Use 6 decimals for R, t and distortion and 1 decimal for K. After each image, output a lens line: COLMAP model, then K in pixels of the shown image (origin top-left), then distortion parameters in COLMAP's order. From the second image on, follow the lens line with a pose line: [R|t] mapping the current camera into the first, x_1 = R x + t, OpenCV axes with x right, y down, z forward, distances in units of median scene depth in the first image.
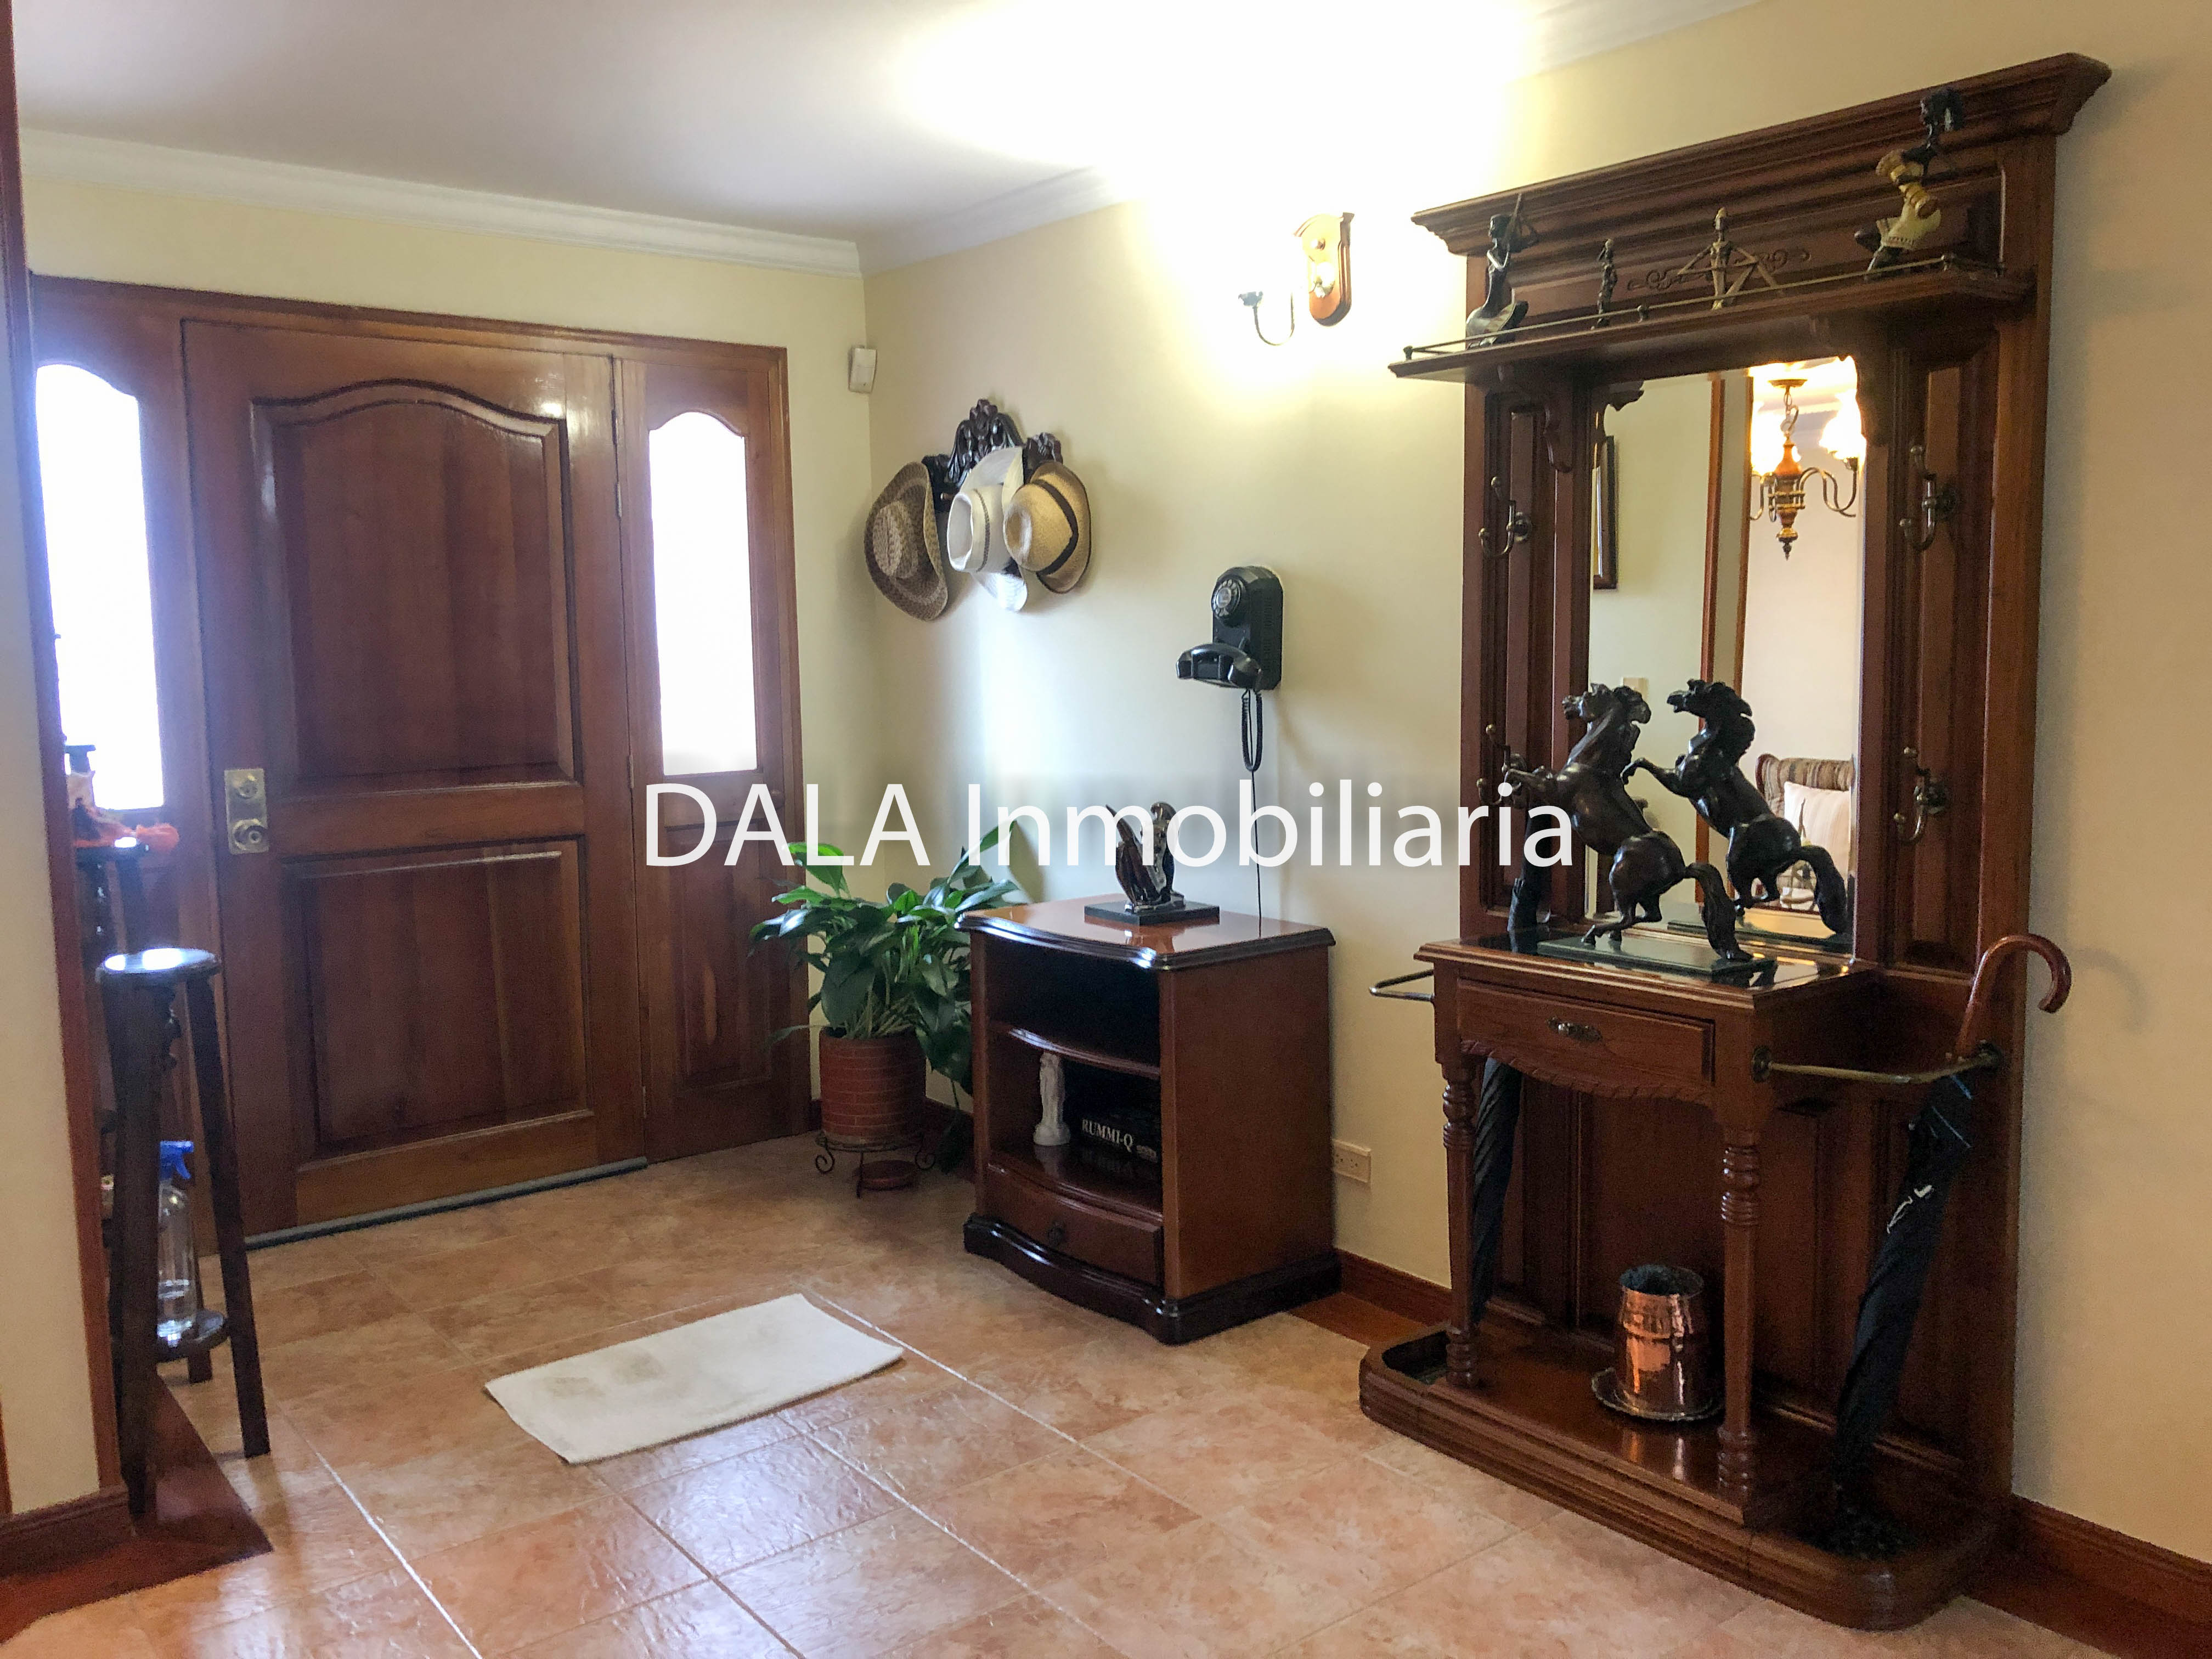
lens RADIAL K [[1846.0, 0, 1115.5], [0, 1846.0, 837.2], [0, 0, 1]] dist [0.050363, -0.062677]
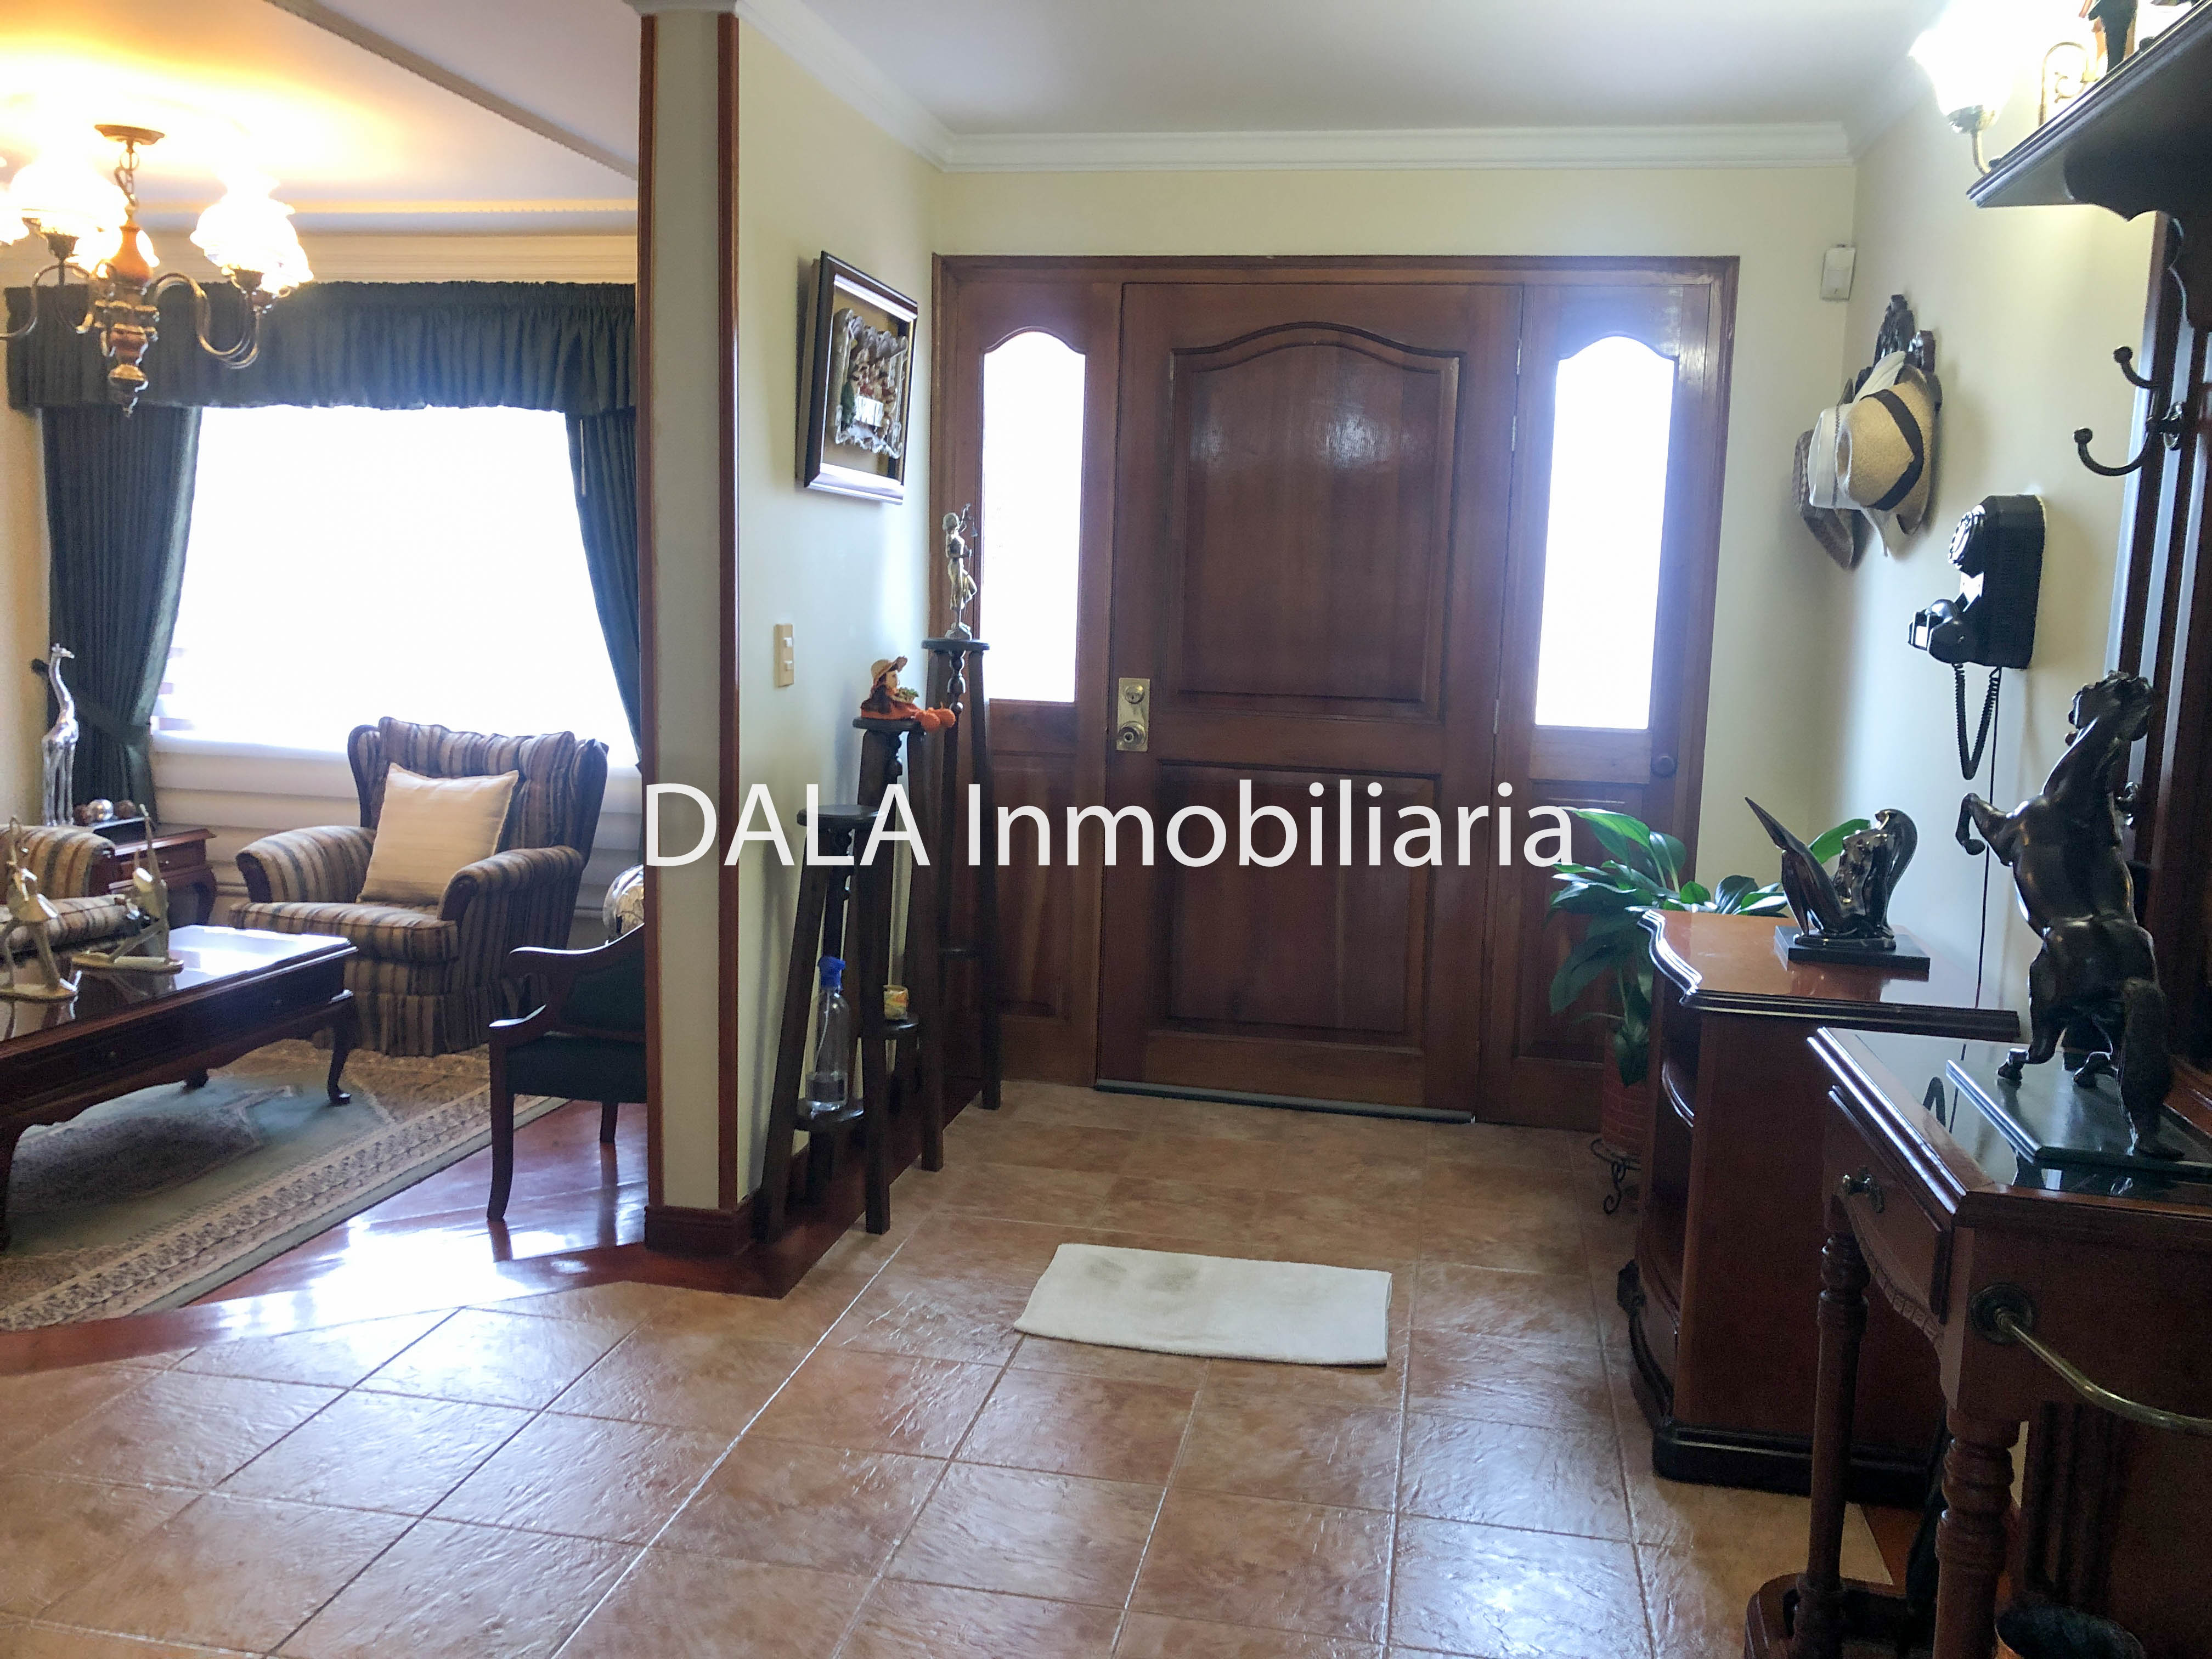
lens RADIAL K [[1846.0, 0, 1104.8], [0, 1846.0, 814.8], [0, 0, 1]] dist [0.050363, -0.062677]
pose [[0.635395, 0.132198, -0.760787, 0.409615], [-0.124154, 0.989908, 0.068320, -0.028791], [0.762141, 0.051044, 0.645396, 0.264717]]
